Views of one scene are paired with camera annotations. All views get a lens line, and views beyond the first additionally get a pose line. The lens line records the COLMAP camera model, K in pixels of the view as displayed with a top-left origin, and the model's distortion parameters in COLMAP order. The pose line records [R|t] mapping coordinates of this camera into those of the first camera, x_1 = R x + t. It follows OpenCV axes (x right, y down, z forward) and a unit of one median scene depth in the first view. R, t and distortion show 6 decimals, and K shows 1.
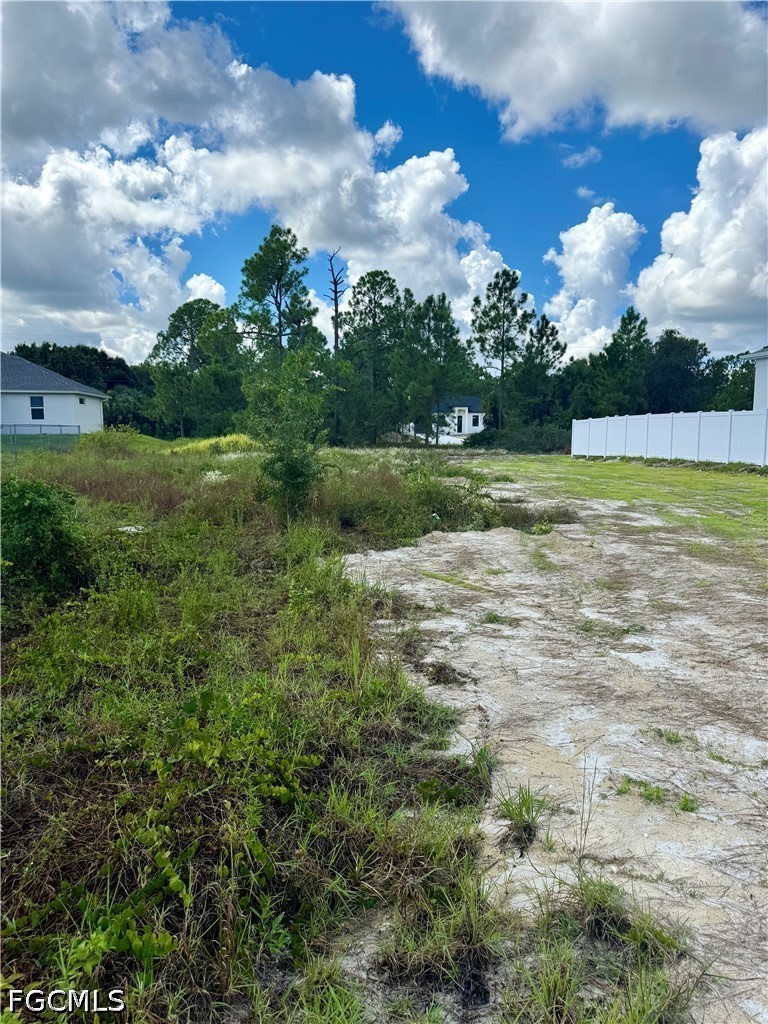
lens RADIAL K [[714.4, 0, 403.4], [0, 714.4, 517.8], [0, 0, 1]] dist [0.028486, -0.044994]
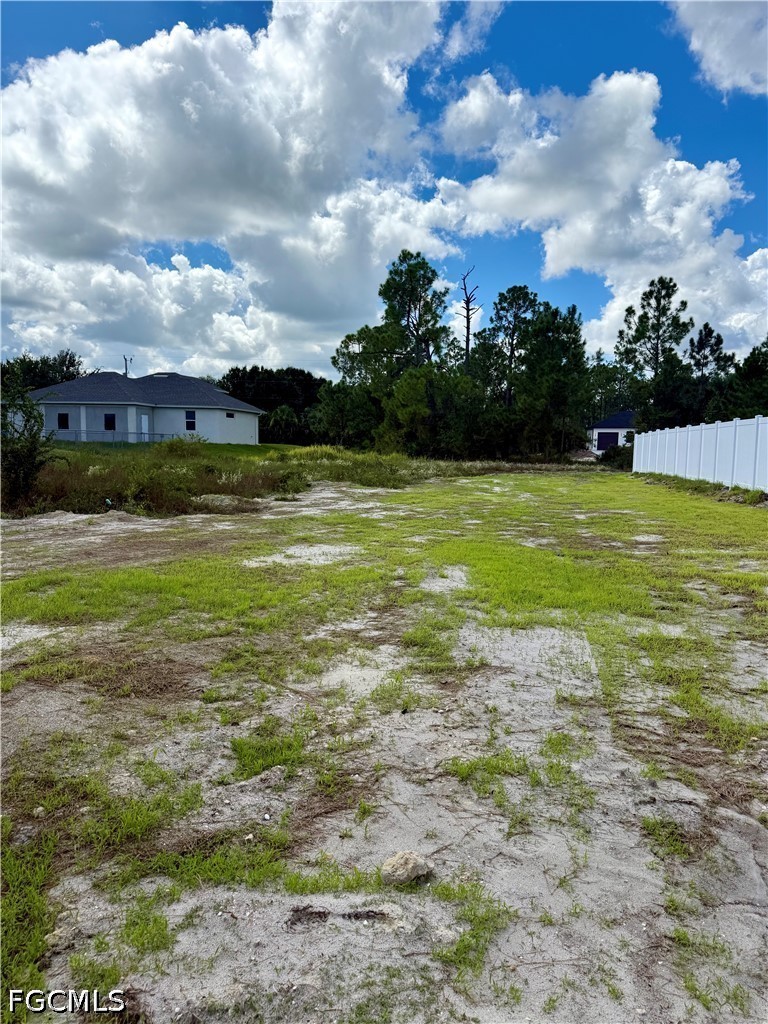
lens RADIAL K [[714.4, 0, 393.0], [0, 714.4, 526.2], [0, 0, 1]] dist [0.028486, -0.044994]
pose [[0.935585, 0.056305, -0.348584, 0.153852], [-0.060791, 0.998149, -0.001936, 0.001941], [0.347830, 0.023002, 0.937275, 0.008222]]
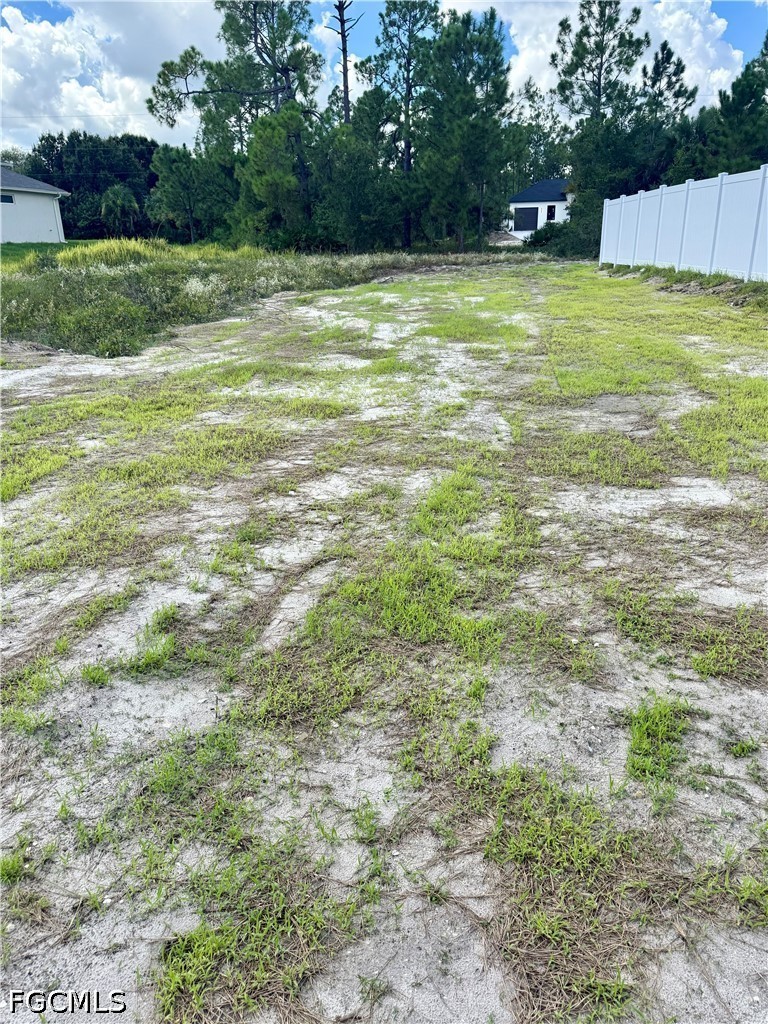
lens RADIAL K [[714.4, 0, 391.1], [0, 714.4, 522.3], [0, 0, 1]] dist [0.028486, -0.044994]
pose [[0.974173, 0.063470, -0.216700, 0.117970], [-0.004843, 0.965335, 0.260971, -0.018726], [0.225752, -0.253181, 0.940710, 0.186829]]
